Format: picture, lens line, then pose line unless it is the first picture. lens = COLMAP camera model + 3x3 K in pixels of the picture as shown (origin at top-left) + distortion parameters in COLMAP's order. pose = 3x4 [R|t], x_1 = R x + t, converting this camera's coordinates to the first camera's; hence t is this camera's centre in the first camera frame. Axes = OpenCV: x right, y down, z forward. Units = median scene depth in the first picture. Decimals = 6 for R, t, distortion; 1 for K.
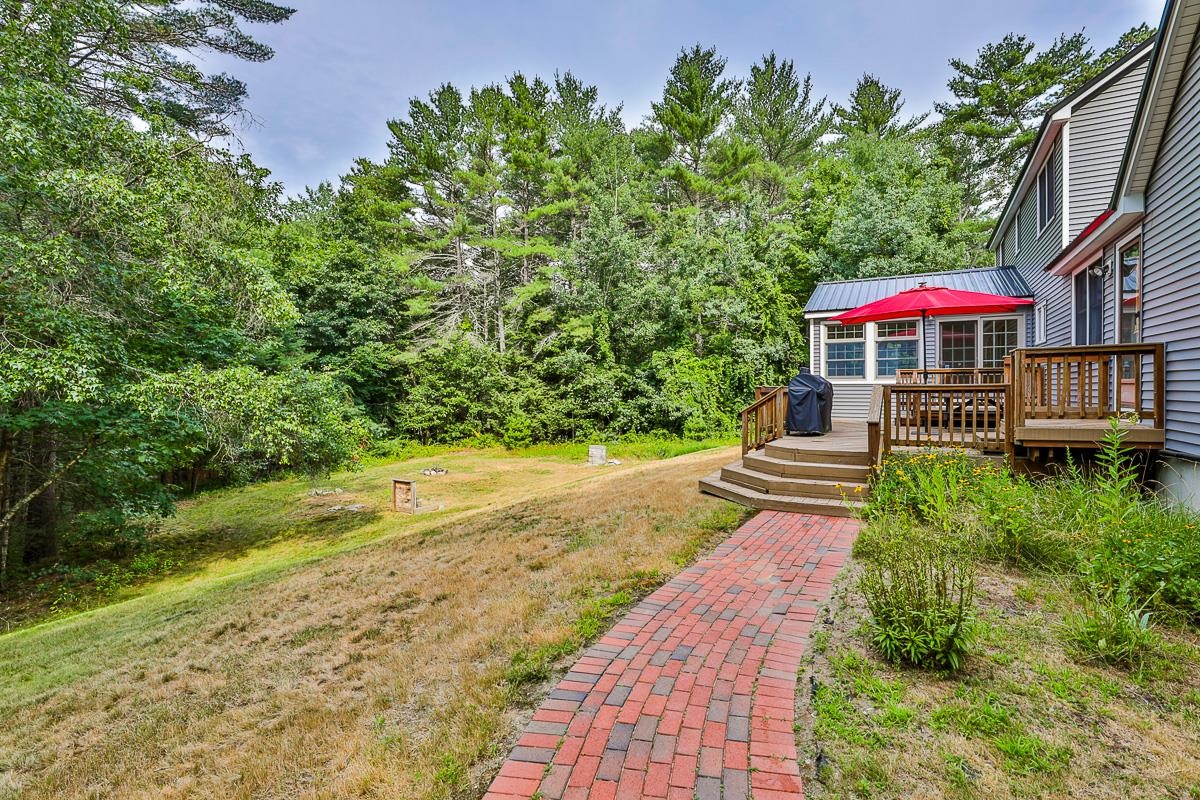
lens RADIAL K [[552.1, 0, 604.1], [0, 552.1, 384.6], [0, 0, 1]] dist [-0.002199, -0.000278]
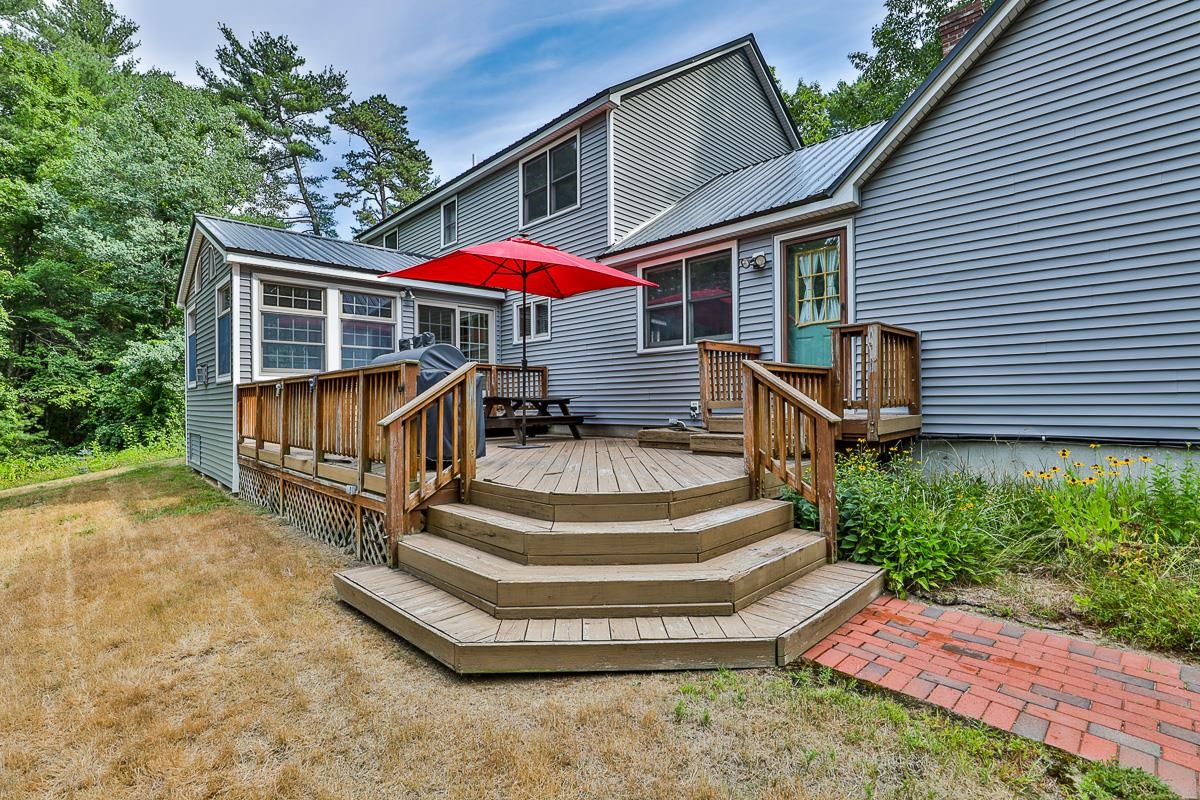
lens RADIAL K [[568.2, 0, 609.5], [0, 568.2, 393.7], [0, 0, 1]] dist [-0.041476, 0.010123]
pose [[0.277249, 0.018644, 0.960617, -0.060879], [0.001861, 0.999799, -0.019941, 0.024214], [-0.960796, 0.007316, 0.277158, 0.483807]]
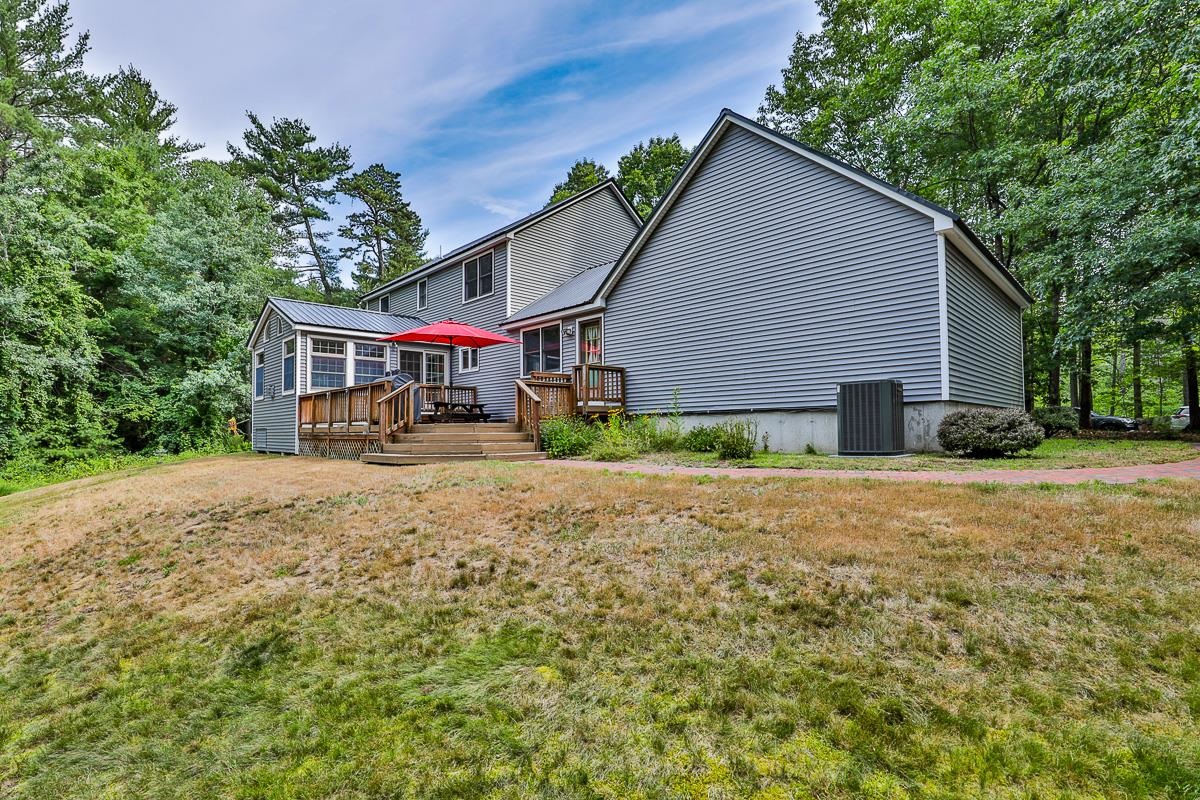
lens RADIAL K [[563.3, 0, 600.0], [0, 563.3, 400.0], [0, 0, 1]] dist [-0.022167, 0.000113]
pose [[0.281836, 0.055555, 0.957853, -0.463092], [0.002314, 0.998280, -0.058580, 0.074131], [-0.959460, 0.018727, 0.281222, 0.170231]]
